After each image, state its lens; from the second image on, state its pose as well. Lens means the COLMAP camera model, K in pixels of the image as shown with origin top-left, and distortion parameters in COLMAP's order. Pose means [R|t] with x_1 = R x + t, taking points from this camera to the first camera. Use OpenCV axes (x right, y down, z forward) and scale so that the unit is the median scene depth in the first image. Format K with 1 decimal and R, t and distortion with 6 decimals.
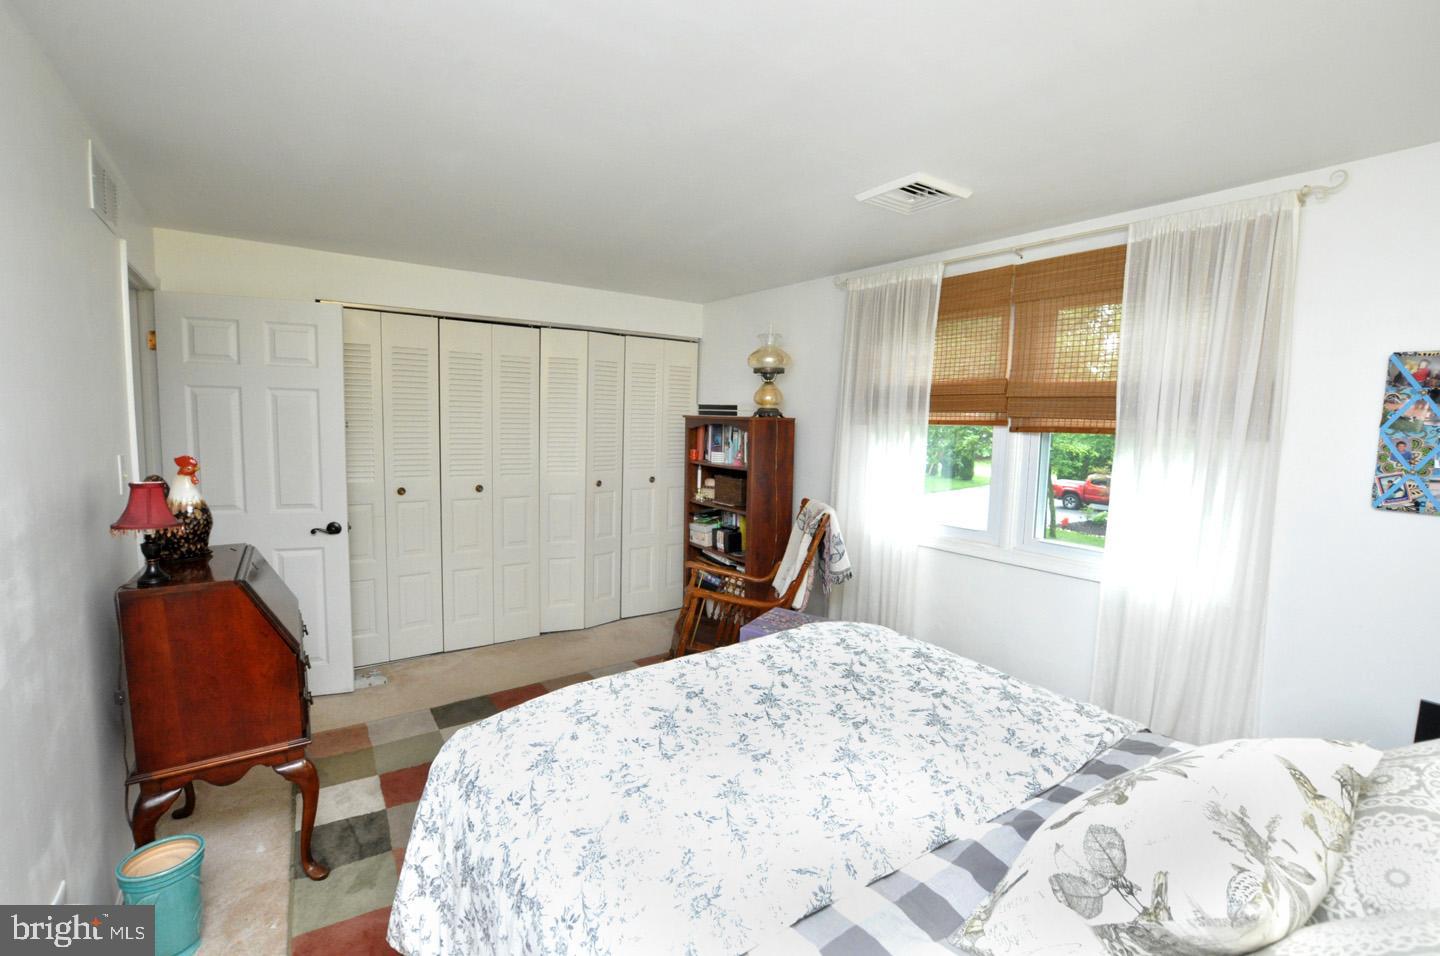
lens RADIAL K [[631.8, 0, 724.6], [0, 631.8, 478.4], [0, 0, 1]] dist [-0.033454, 0.004504]
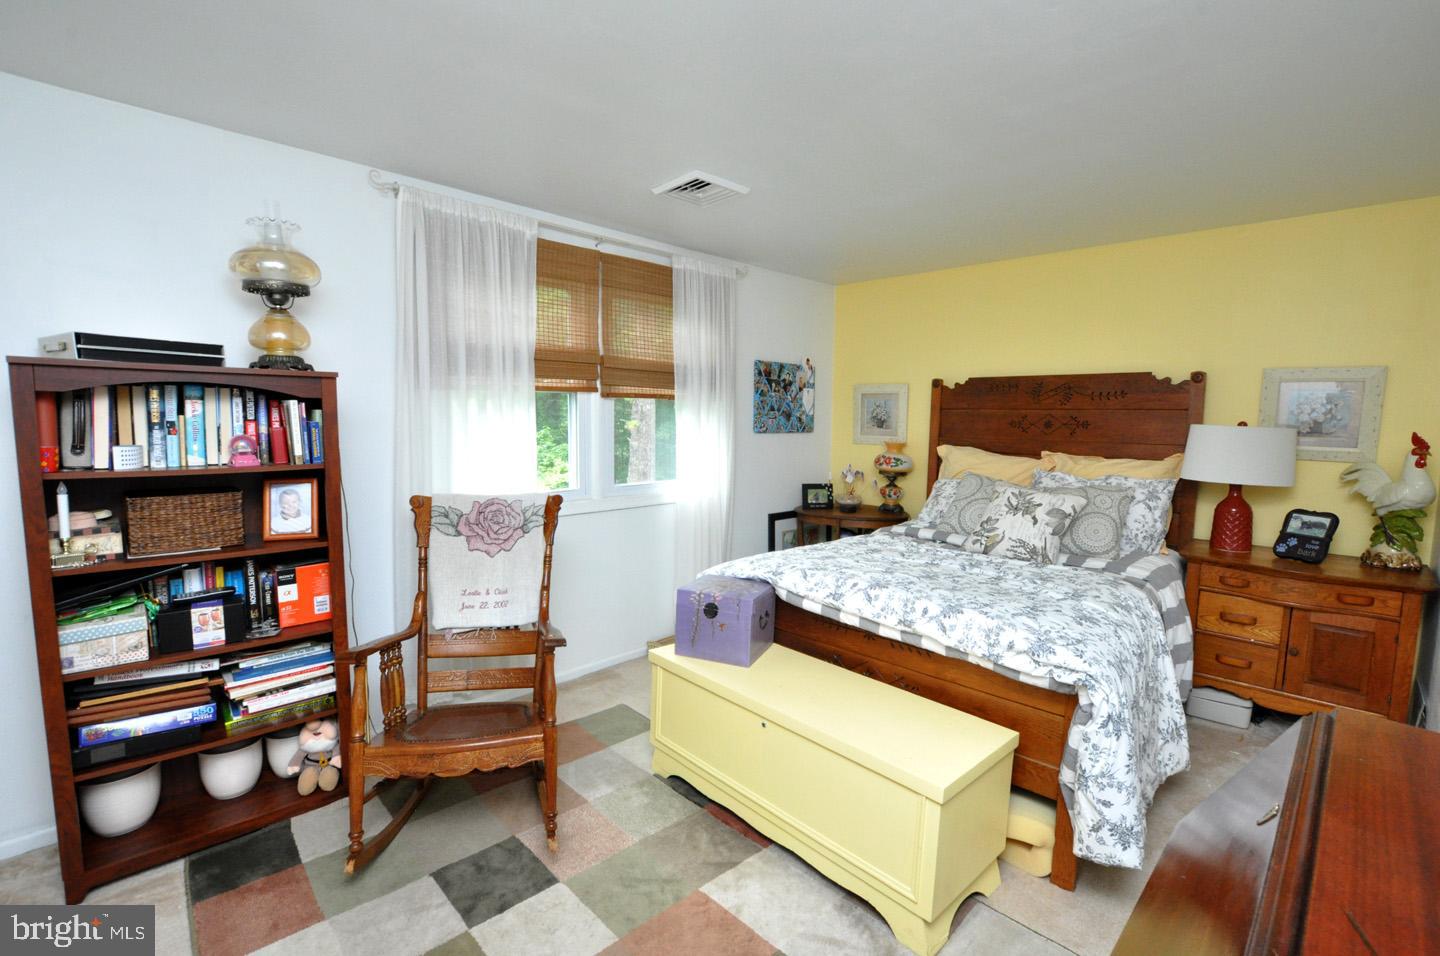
lens RADIAL K [[631.8, 0, 724.6], [0, 631.8, 478.4], [0, 0, 1]] dist [-0.033454, 0.004504]
pose [[-0.155617, -0.122673, 0.980171, -0.680308], [0.074976, 0.987930, 0.135547, -0.061919], [-0.984968, 0.094583, -0.144541, 0.880560]]
